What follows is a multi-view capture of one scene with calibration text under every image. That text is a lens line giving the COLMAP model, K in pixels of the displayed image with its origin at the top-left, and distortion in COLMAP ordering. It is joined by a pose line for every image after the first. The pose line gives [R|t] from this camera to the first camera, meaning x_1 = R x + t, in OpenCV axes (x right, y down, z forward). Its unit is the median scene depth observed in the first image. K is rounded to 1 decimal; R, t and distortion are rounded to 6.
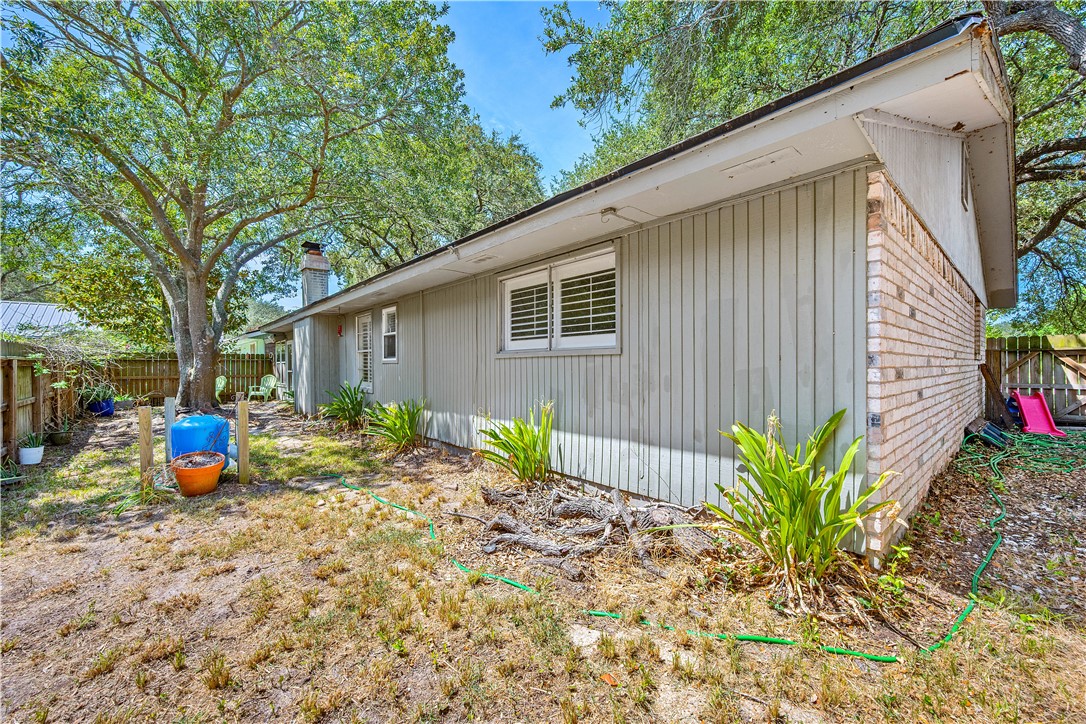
lens RADIAL K [[430.2, 0, 541.8], [0, 430.2, 363.6], [0, 0, 1]] dist [-0.002065, 0.000638]
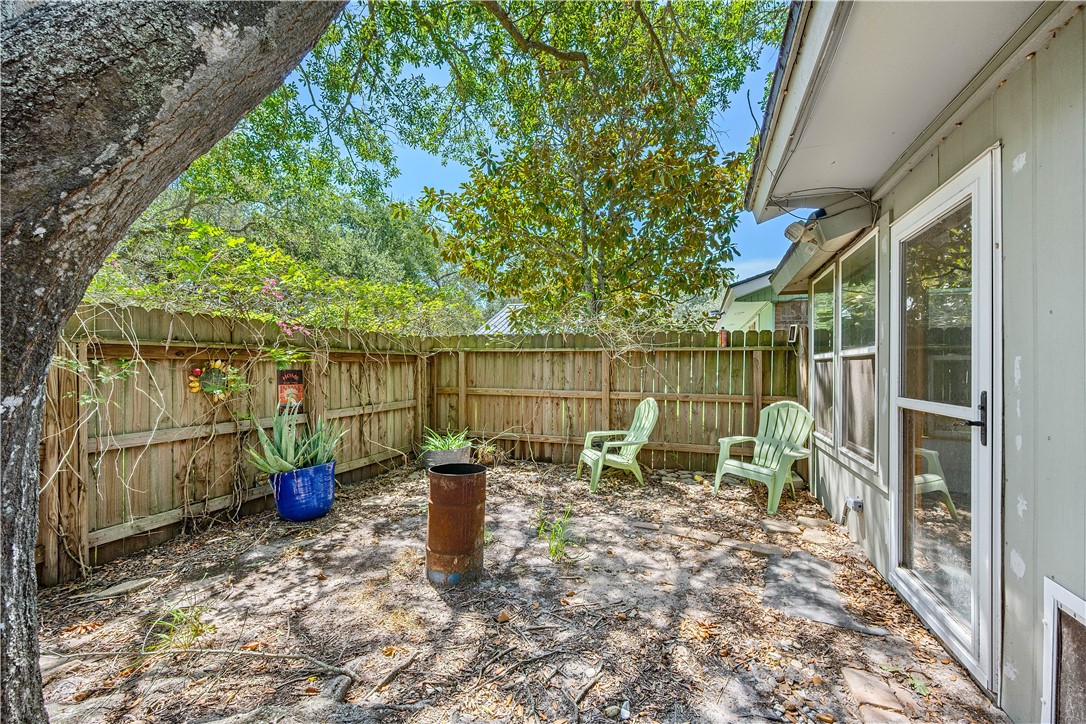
lens RADIAL K [[430.2, 0, 540.7], [0, 430.2, 365.7], [0, 0, 1]] dist [-0.002065, 0.000638]
pose [[0.470533, 0.005385, -0.882366, -1.290307], [-0.010579, 0.999944, 0.000461, 0.012472], [0.882319, 0.009117, 0.470563, 2.023960]]
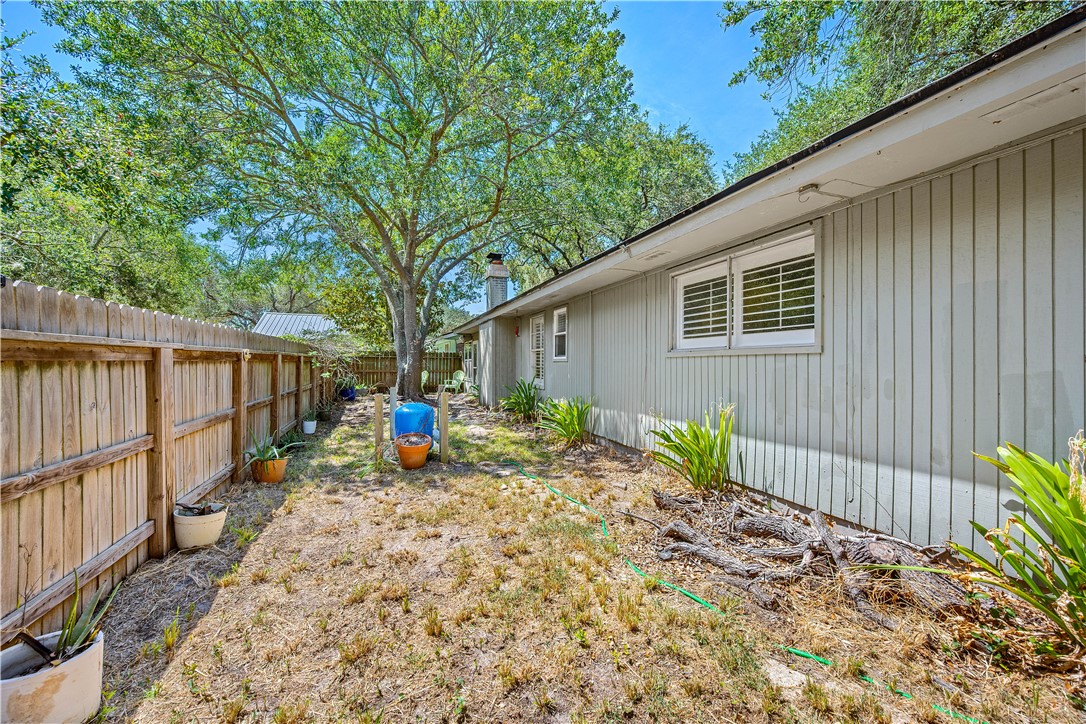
lens RADIAL K [[430.2, 0, 541.7], [0, 430.2, 357.4], [0, 0, 1]] dist [-0.002065, 0.000638]
pose [[0.932156, 0.006434, -0.362001, -0.021731], [-0.011006, 0.999884, -0.010570, 0.001327], [0.361891, 0.013838, 0.932118, 0.000008]]
